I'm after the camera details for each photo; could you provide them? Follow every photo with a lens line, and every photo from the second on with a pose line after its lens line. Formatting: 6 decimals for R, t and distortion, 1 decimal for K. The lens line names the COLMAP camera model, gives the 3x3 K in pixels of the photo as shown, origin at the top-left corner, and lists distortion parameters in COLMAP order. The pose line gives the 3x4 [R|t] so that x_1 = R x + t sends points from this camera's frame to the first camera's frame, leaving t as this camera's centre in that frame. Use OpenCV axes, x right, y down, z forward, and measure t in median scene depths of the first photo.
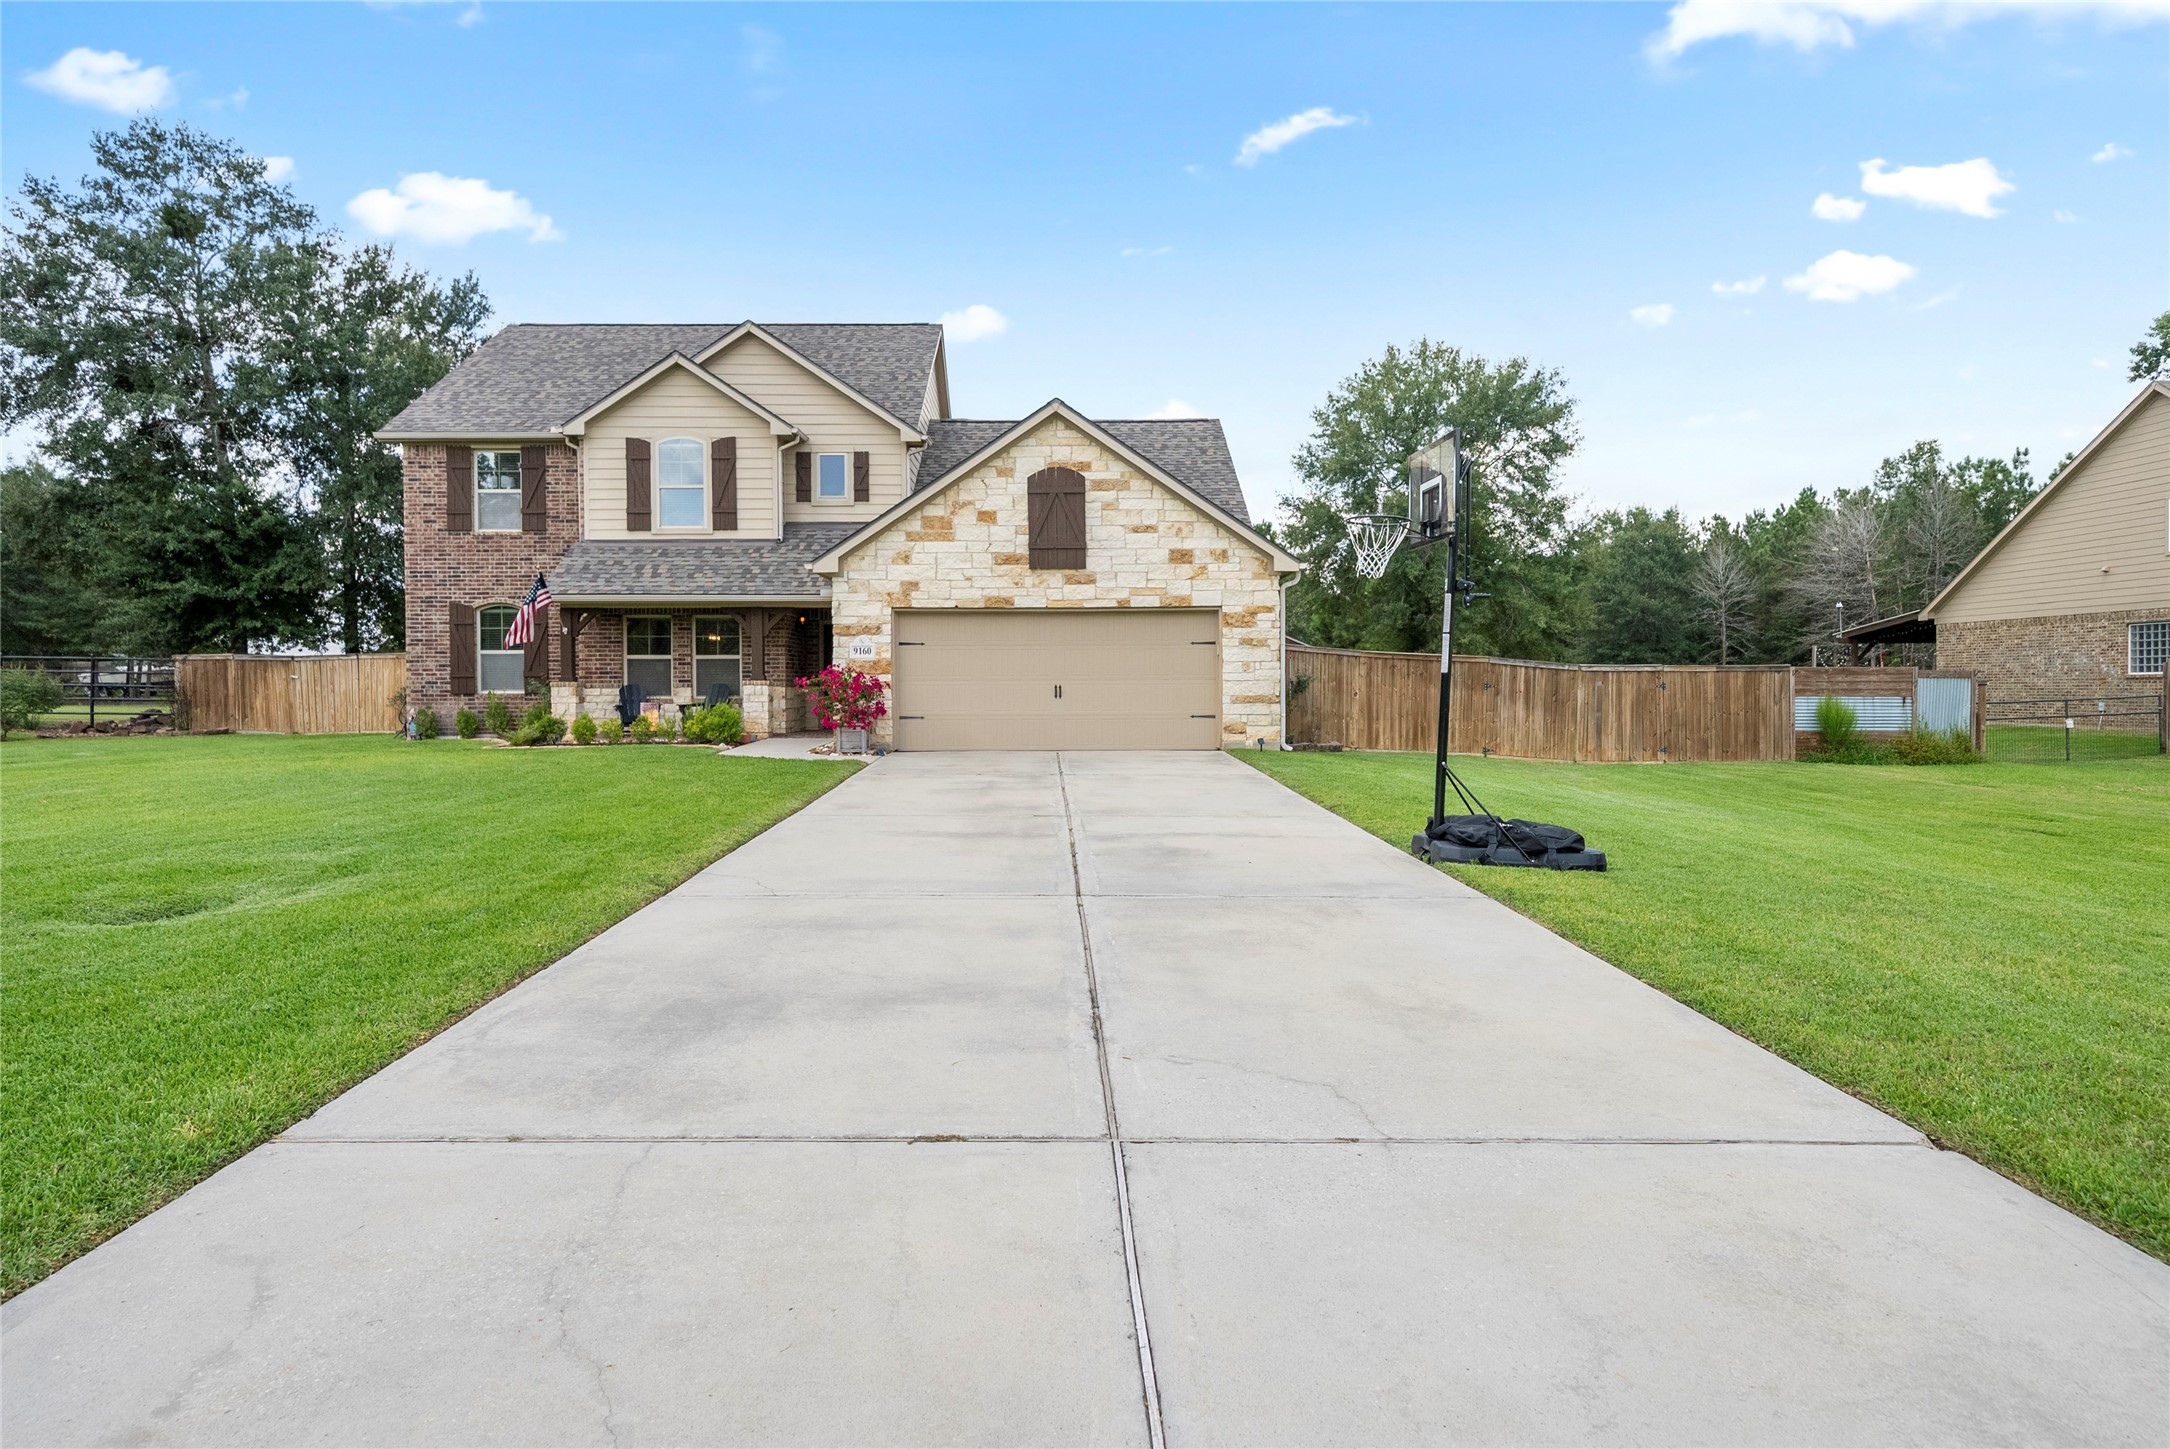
lens RADIAL K [[1212.4, 0, 1085.0], [0, 1212.4, 724.5], [0, 0, 1]] dist [-0.002805, -0.000239]
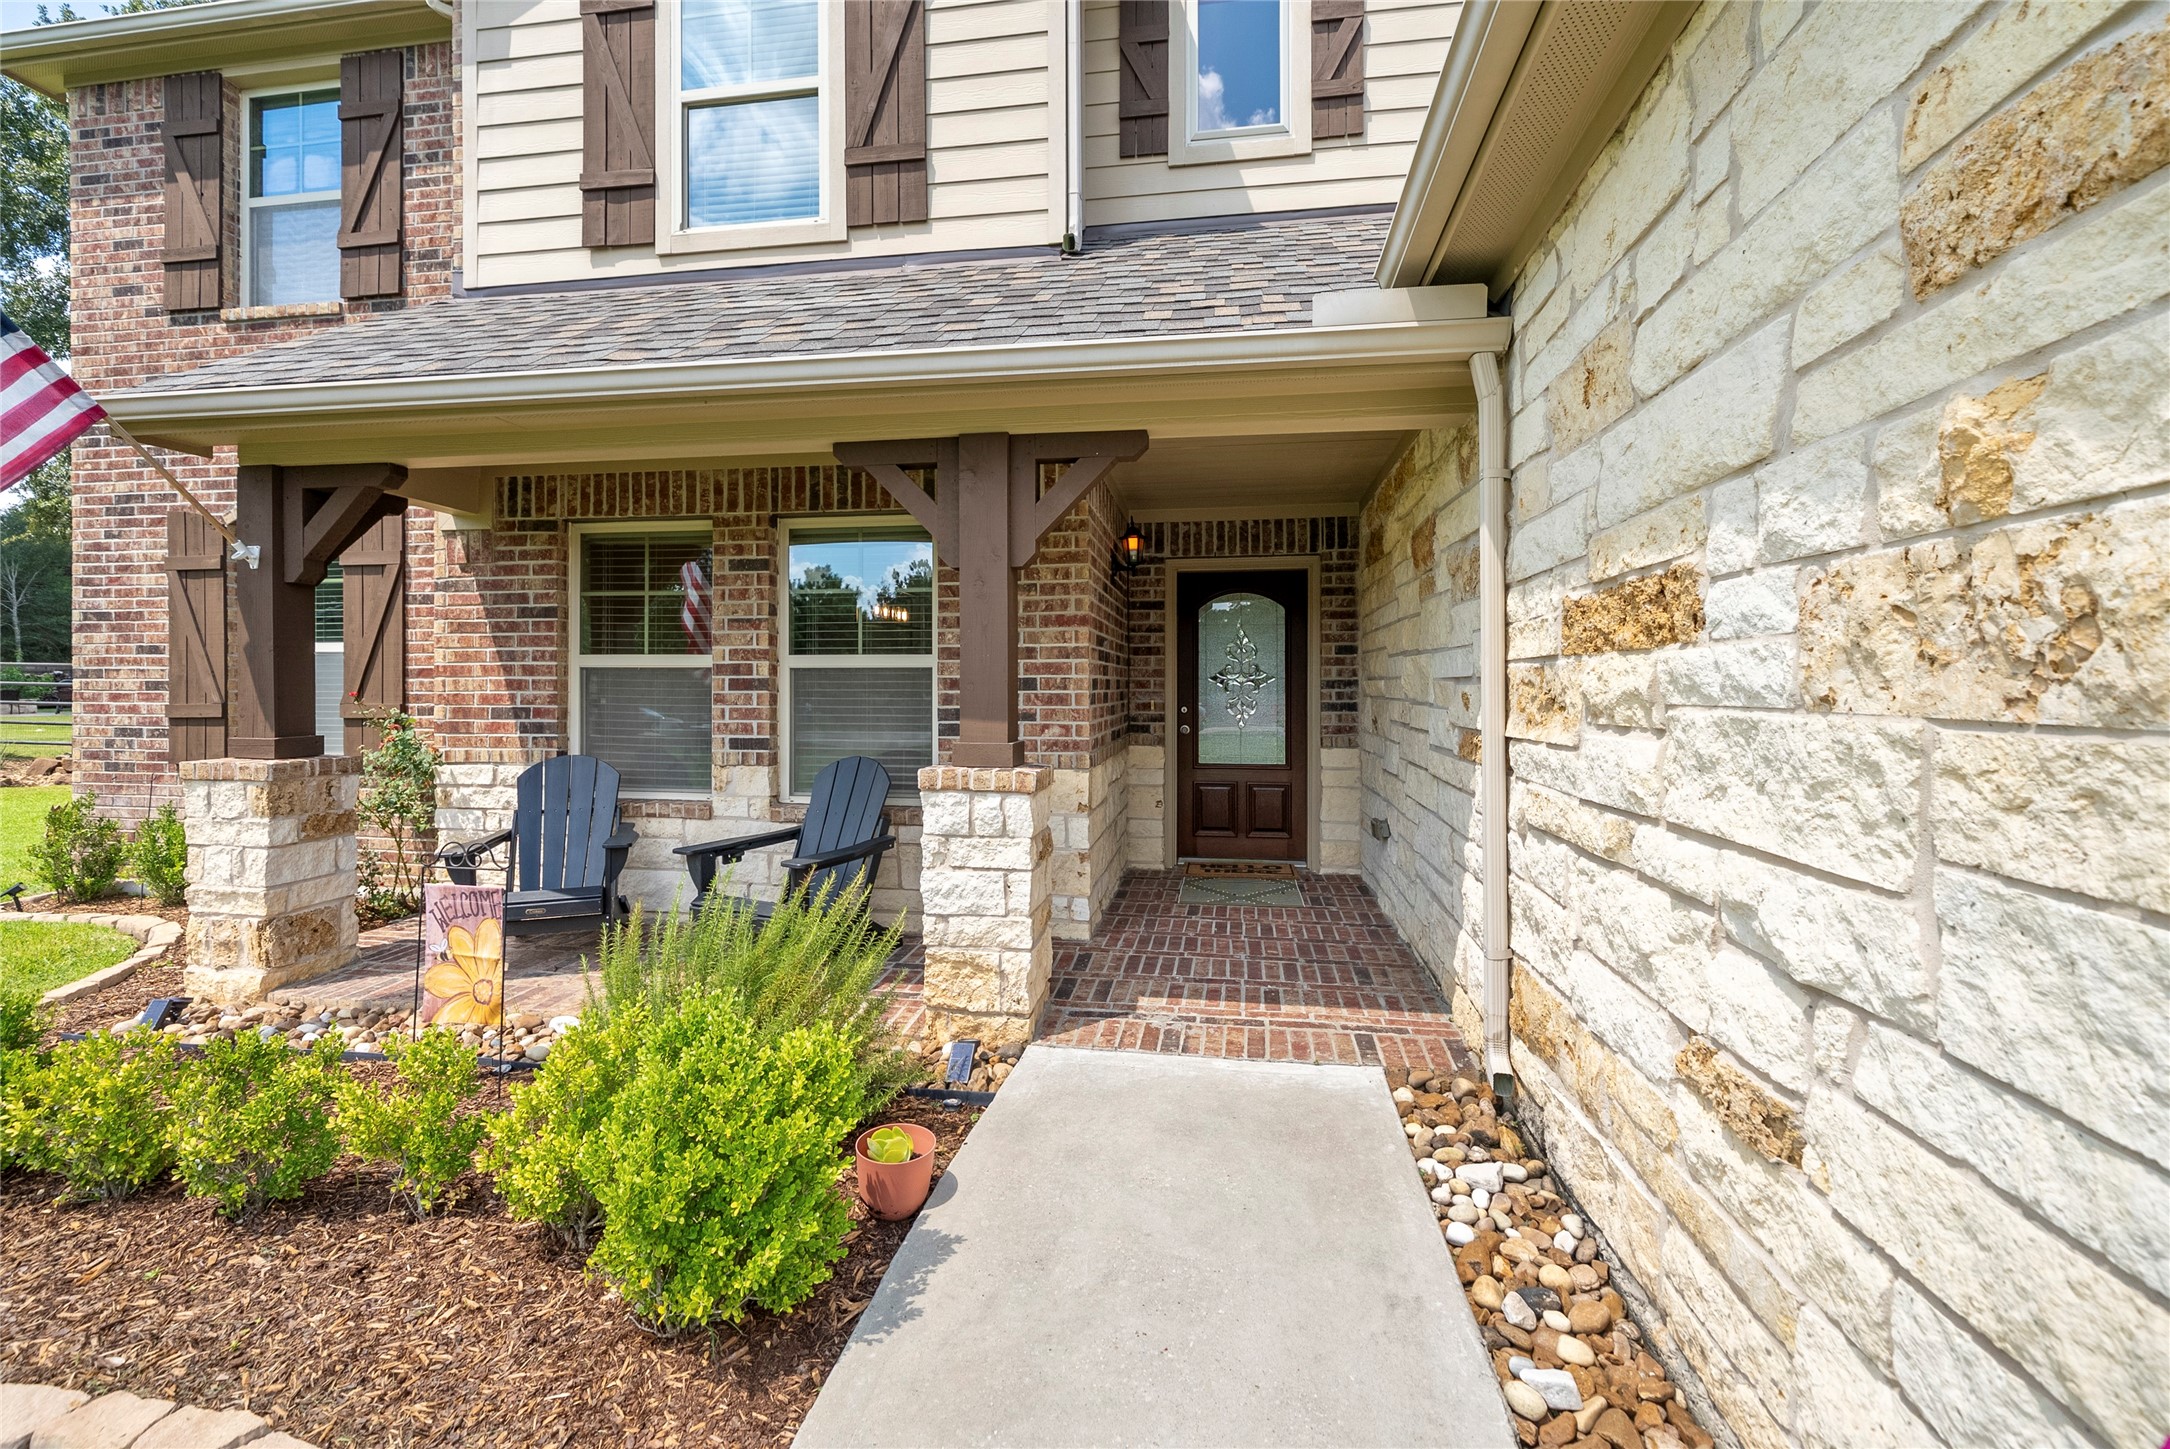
lens RADIAL K [[902.2, 0, 1094.4], [0, 902.2, 681.9], [0, 0, 1]] dist [0.000319, 0.000028]
pose [[0.985039, 0.002141, -0.172316, -0.210953], [-0.005692, 0.999781, -0.020114, -0.046843], [0.172235, 0.020794, 0.984836, 0.798114]]
